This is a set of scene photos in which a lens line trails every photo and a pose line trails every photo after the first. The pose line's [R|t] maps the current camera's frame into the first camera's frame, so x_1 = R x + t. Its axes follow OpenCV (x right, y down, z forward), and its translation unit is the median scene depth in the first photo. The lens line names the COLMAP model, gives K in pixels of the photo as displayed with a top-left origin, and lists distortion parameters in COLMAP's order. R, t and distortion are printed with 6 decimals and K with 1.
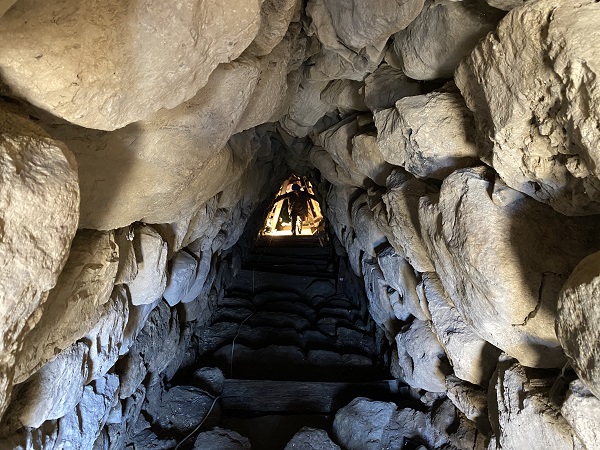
lens RADIAL K [[430.7, 0, 300.0], [0, 430.7, 225.0], [0, 0, 1]] dist [0.004823, -0.048829]
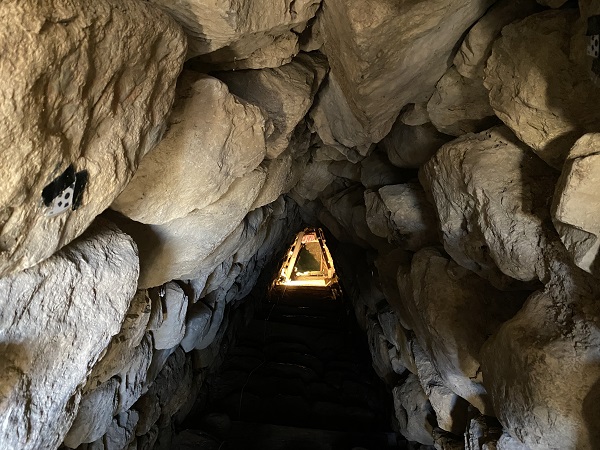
lens RADIAL K [[430.7, 0, 300.0], [0, 430.7, 225.0], [0, 0, 1]] dist [0.004823, -0.048829]
pose [[0.998822, 0.028035, -0.039601, 0.035528], [-0.032370, 0.993018, -0.113437, -0.026164], [0.036144, 0.114585, 0.992756, -0.166371]]
